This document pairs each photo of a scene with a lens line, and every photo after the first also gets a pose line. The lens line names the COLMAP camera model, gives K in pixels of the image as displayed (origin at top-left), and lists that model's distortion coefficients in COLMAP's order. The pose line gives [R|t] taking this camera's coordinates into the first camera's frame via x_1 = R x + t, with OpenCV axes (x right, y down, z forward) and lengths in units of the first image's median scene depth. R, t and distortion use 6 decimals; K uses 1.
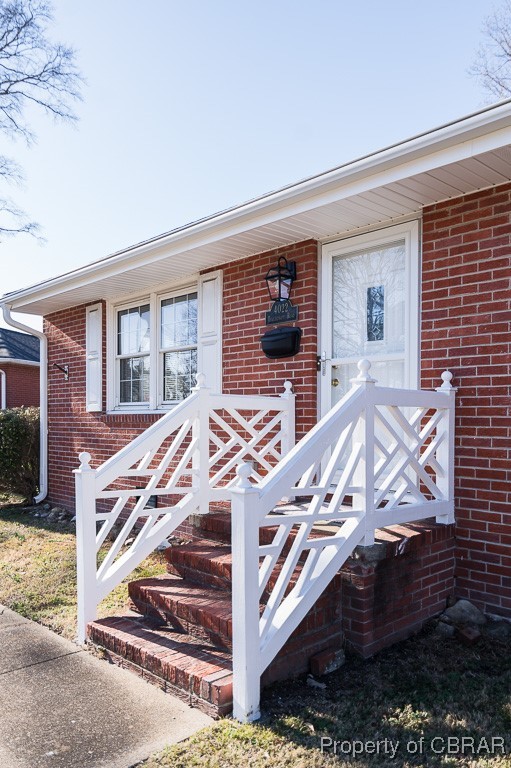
lens RADIAL K [[586.8, 0, 254.6], [0, 586.8, 427.2], [0, 0, 1]] dist [-0.000240, -0.002904]
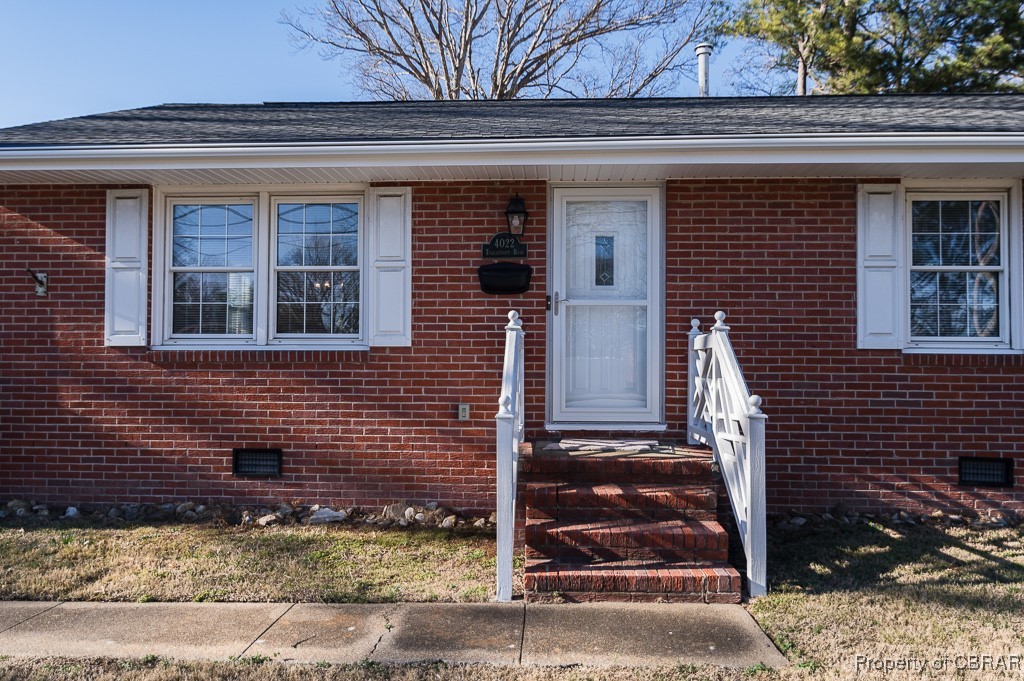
lens RADIAL K [[774.3, 0, 512.0], [0, 774.3, 340.5], [0, 0, 1]] dist [-0.002810, 0.000790]
pose [[0.731987, 0.014233, 0.681170, -0.834522], [0.007710, 0.999545, -0.029170, -0.005205], [-0.681275, 0.026604, 0.731544, 0.066884]]
